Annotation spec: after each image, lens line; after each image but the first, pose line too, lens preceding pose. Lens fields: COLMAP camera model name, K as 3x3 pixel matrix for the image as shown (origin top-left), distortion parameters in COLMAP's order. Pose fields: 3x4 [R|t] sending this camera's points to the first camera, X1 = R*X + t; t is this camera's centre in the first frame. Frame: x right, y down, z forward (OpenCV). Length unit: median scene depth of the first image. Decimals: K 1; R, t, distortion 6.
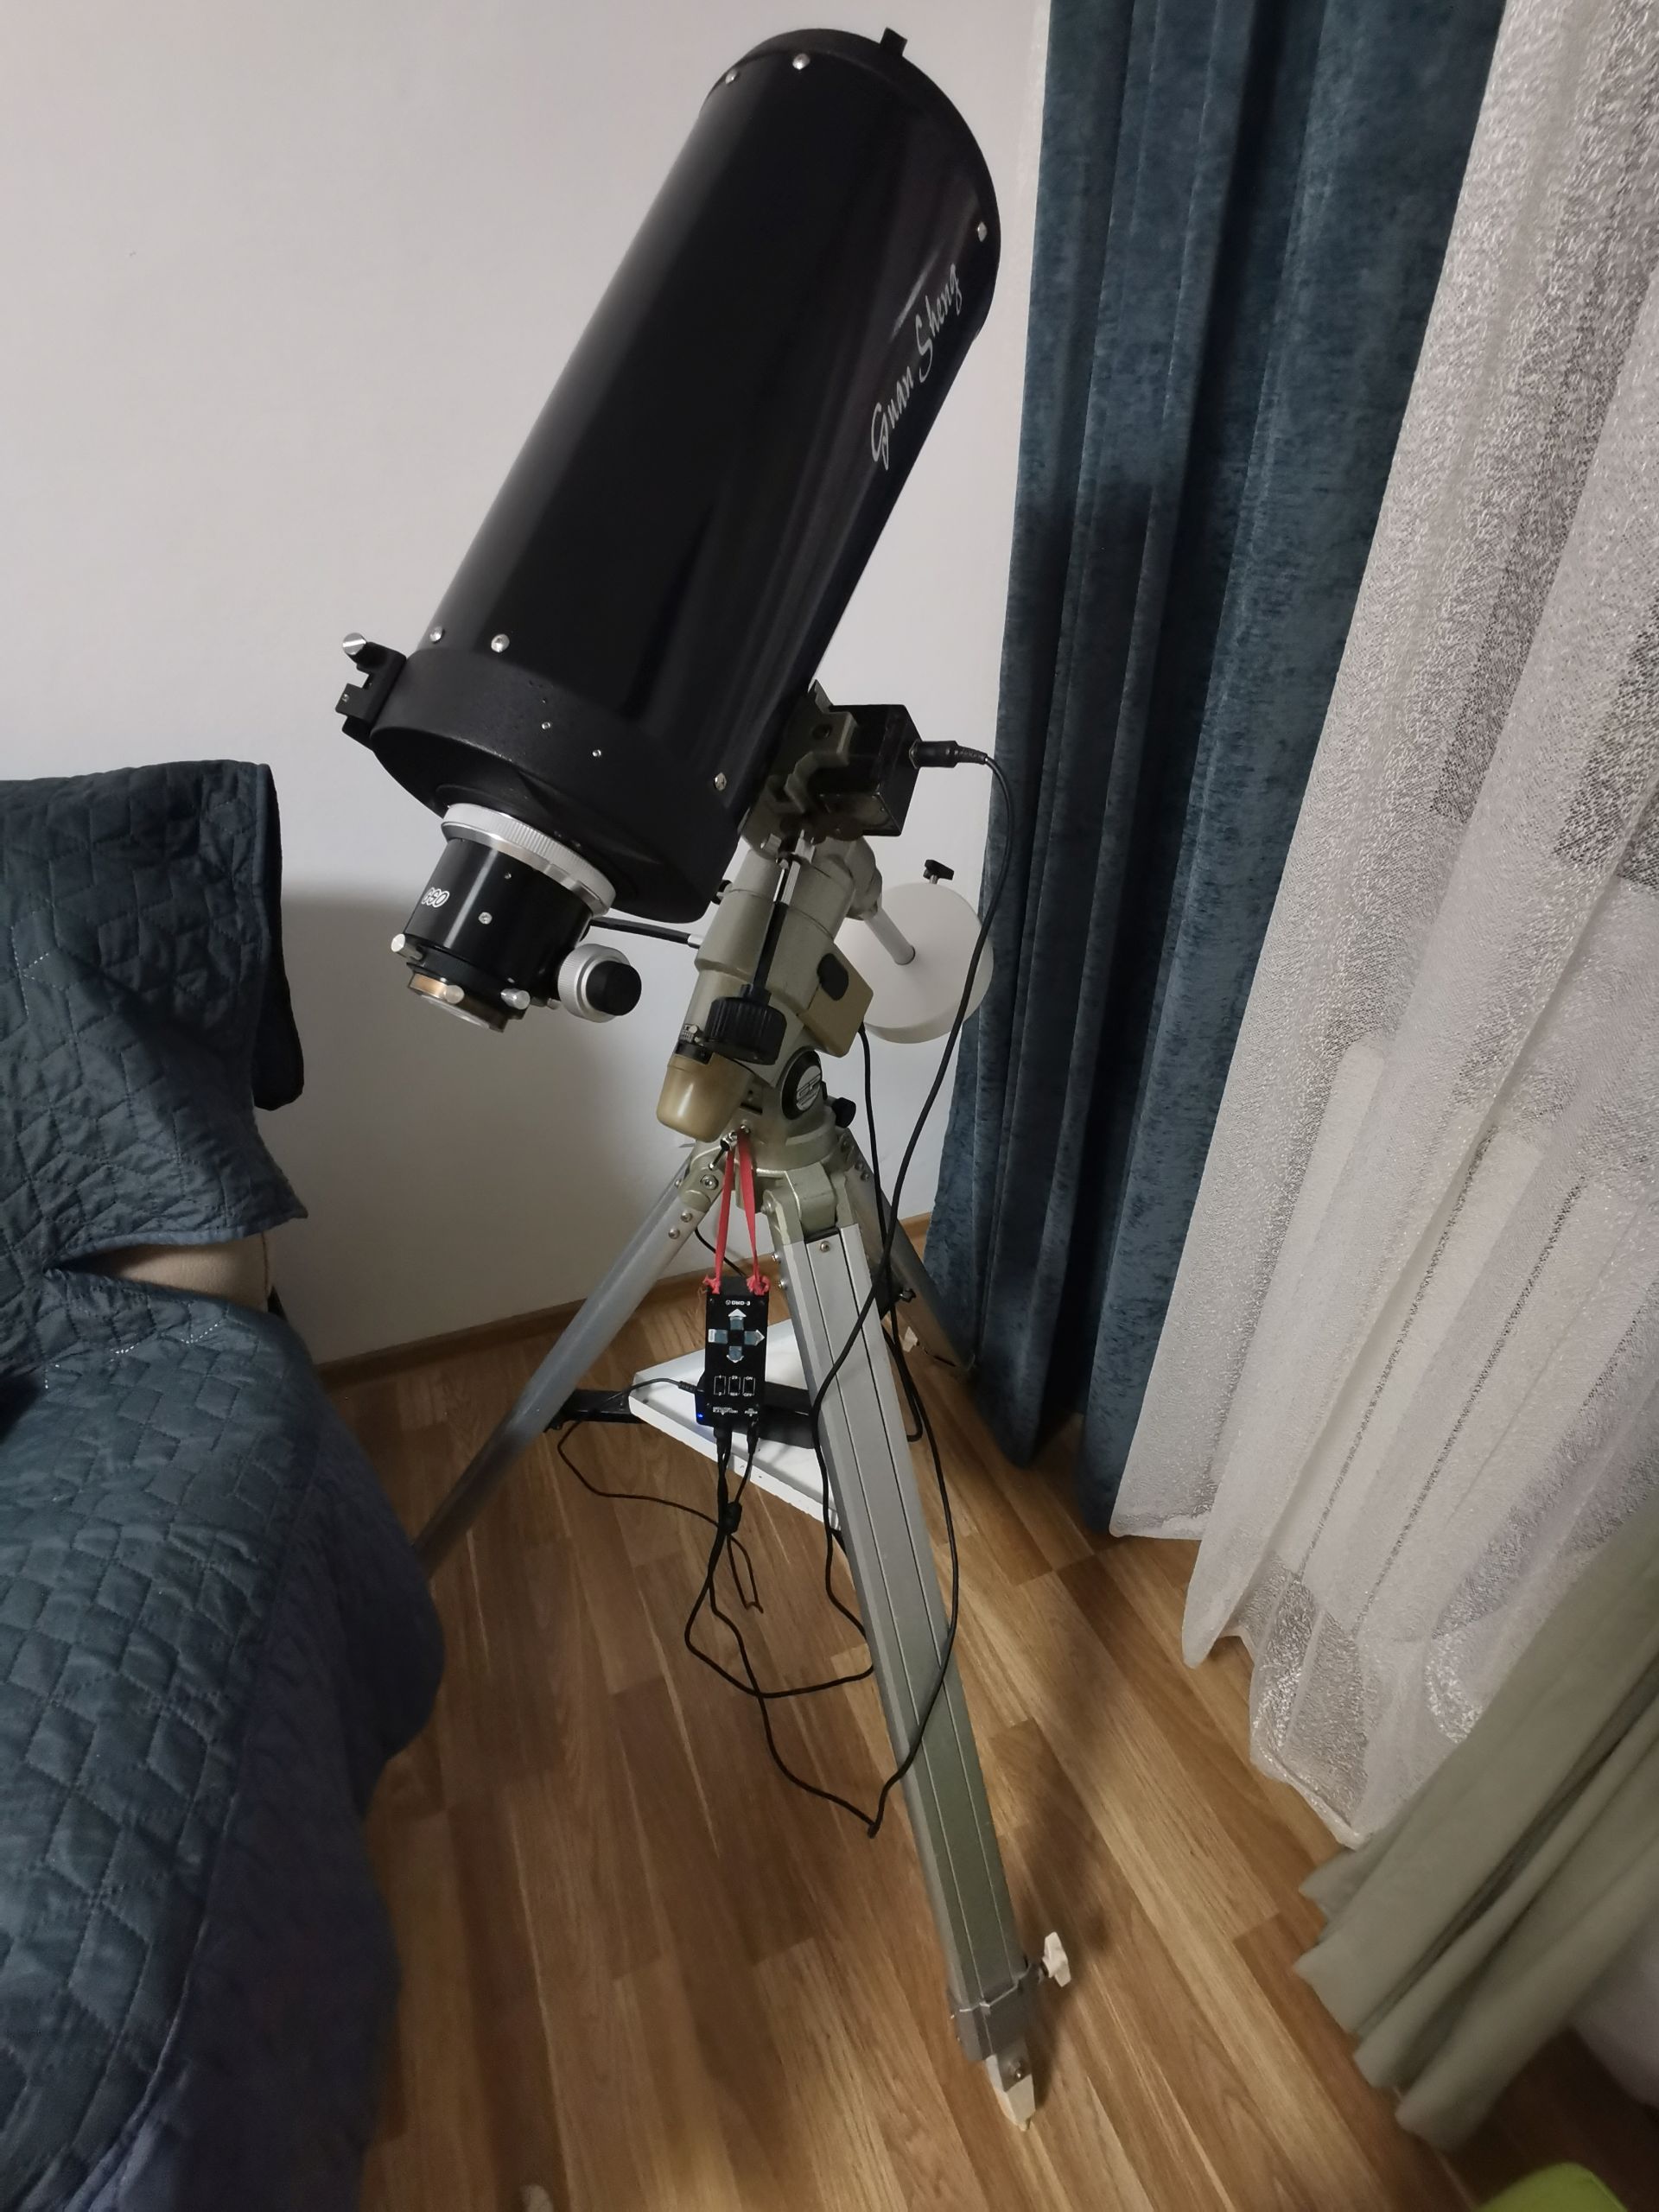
lens RADIAL K [[1057.8, 0, 829.9], [0, 1057.8, 1120.2], [0, 0, 1]] dist [0.000475, -0.000176]
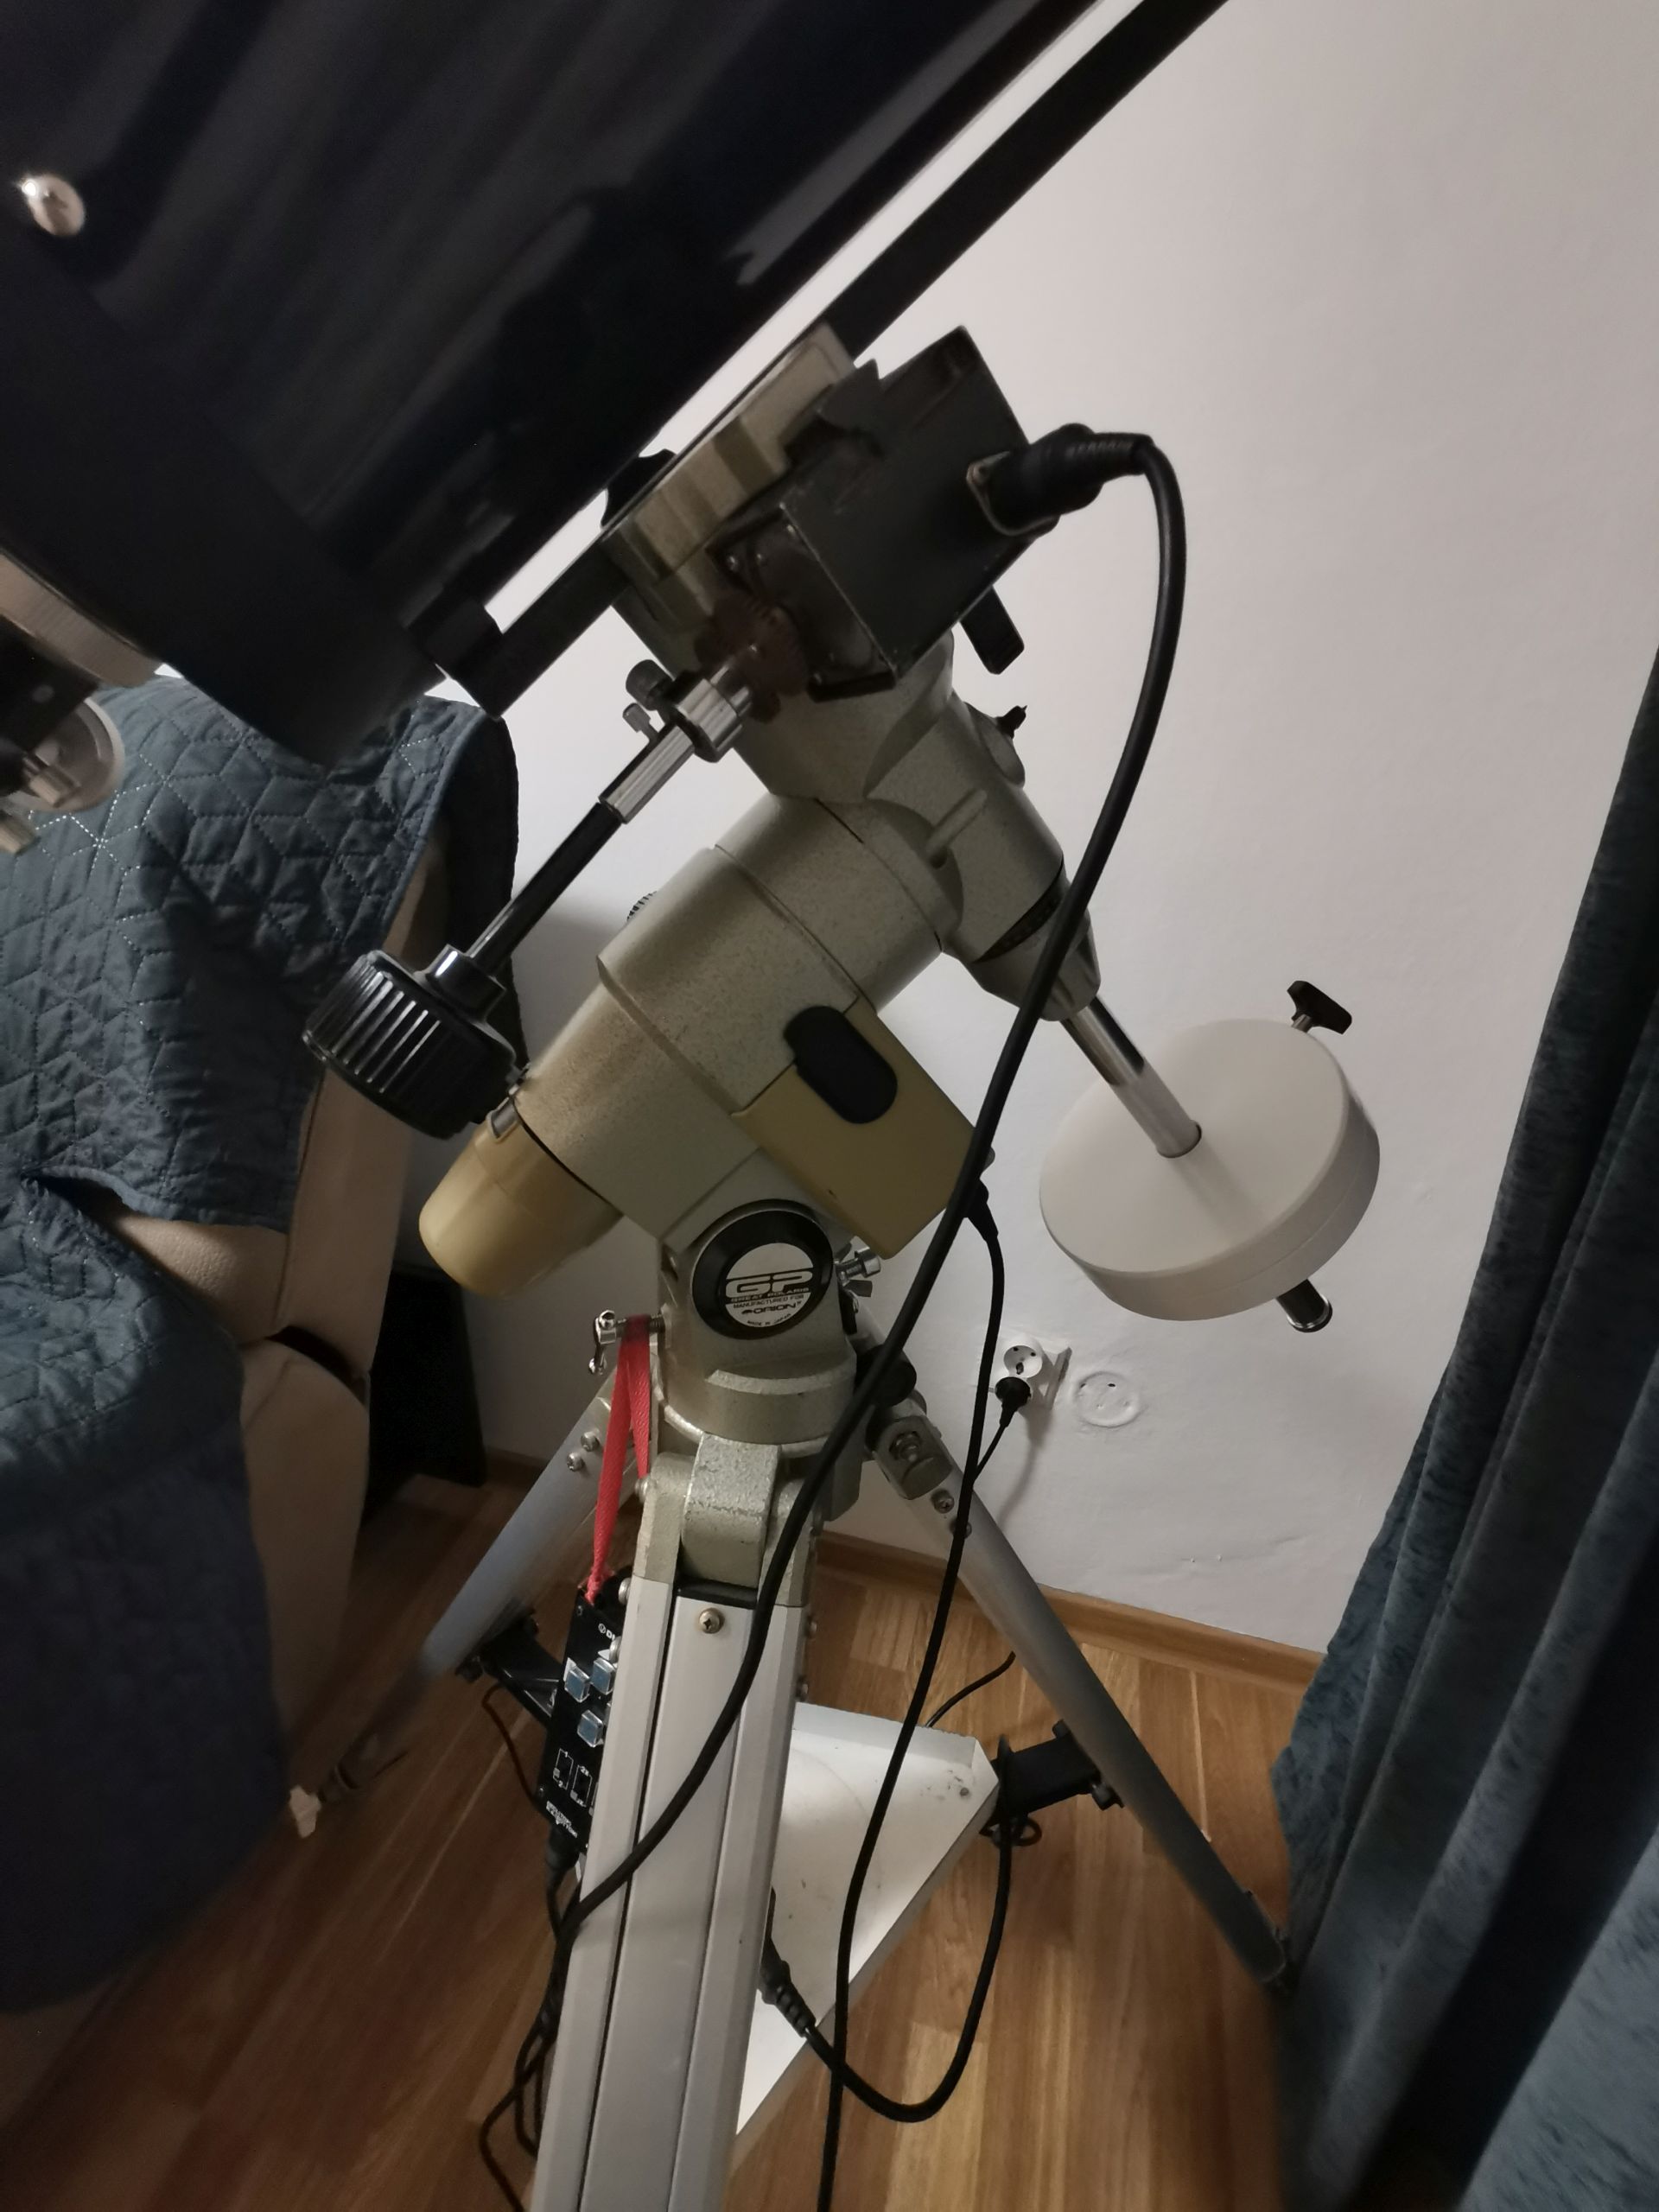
lens RADIAL K [[1057.8, 0, 829.9], [0, 1057.8, 1120.2], [0, 0, 1]] dist [0.000475, -0.000176]
pose [[0.796196, 0.264274, -0.544271, 0.213412], [-0.374894, 0.921555, -0.100953, -0.053700], [0.474897, 0.284422, 0.832813, 0.513301]]
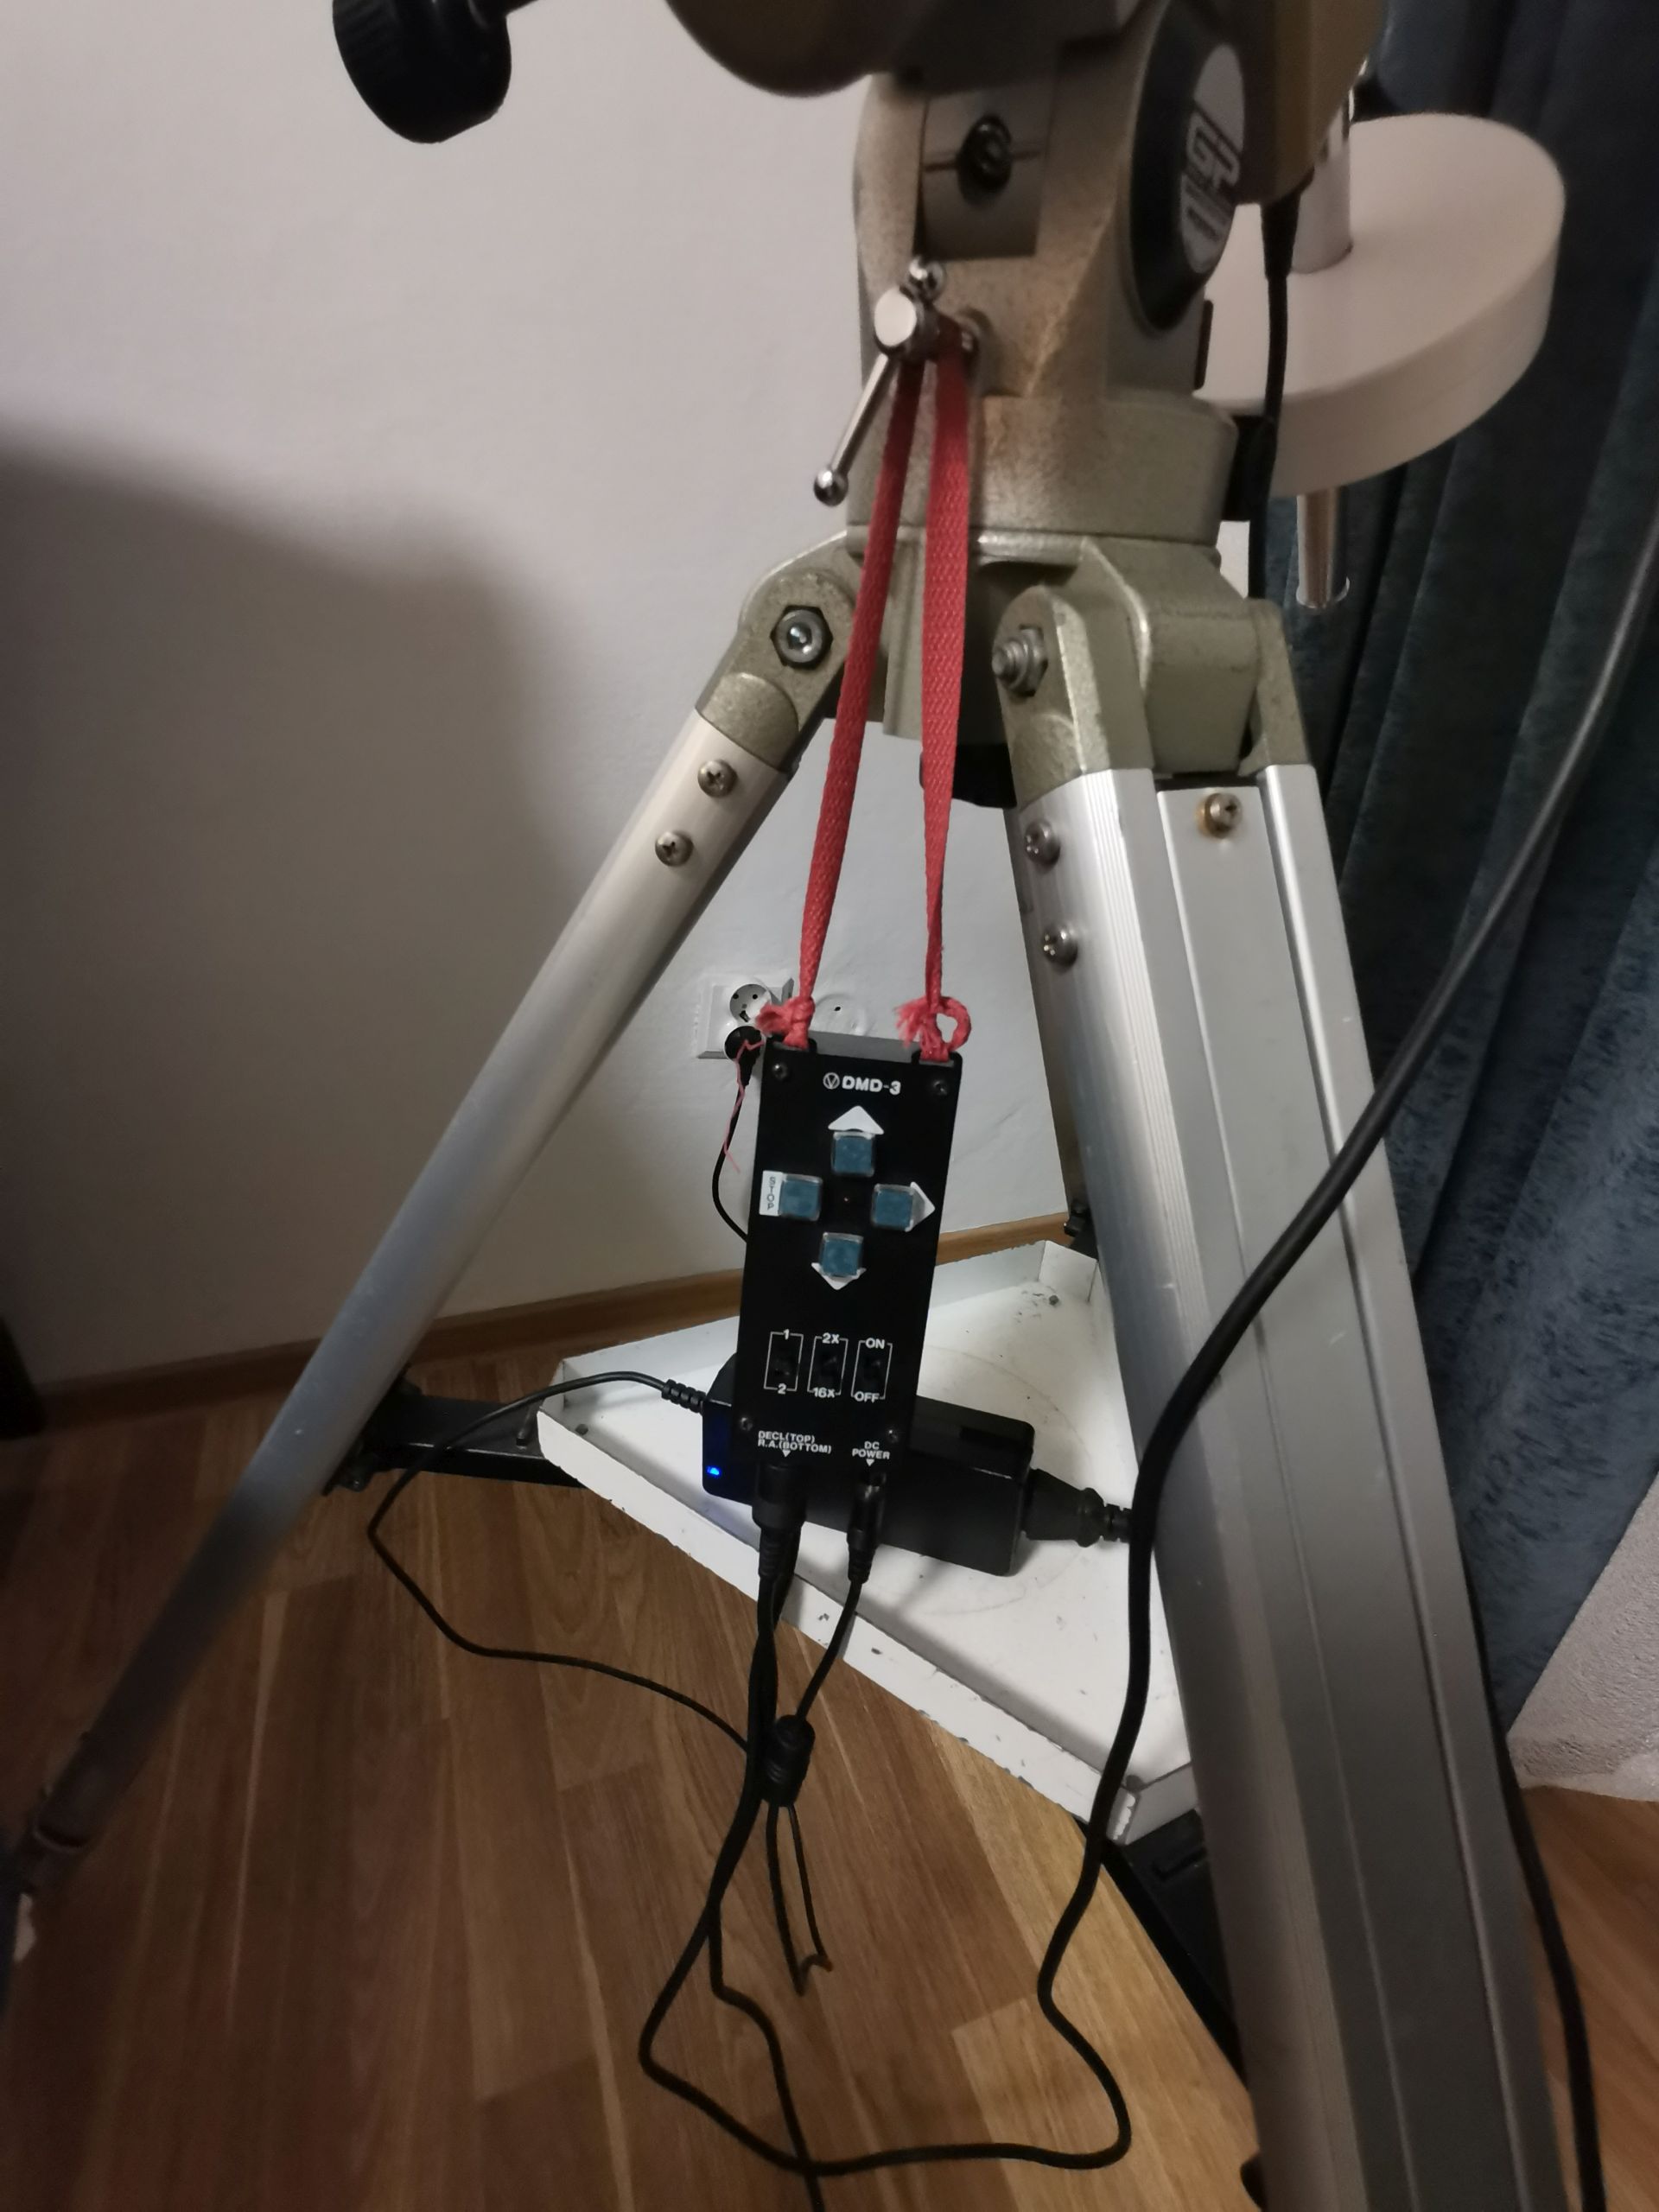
lens RADIAL K [[1057.8, 0, 829.9], [0, 1057.8, 1120.2], [0, 0, 1]] dist [0.000475, -0.000176]
pose [[0.998652, 0.047921, -0.019967, -0.086473], [-0.049666, 0.993877, -0.098702, 0.207174], [0.015115, 0.099561, 0.994917, 0.663913]]
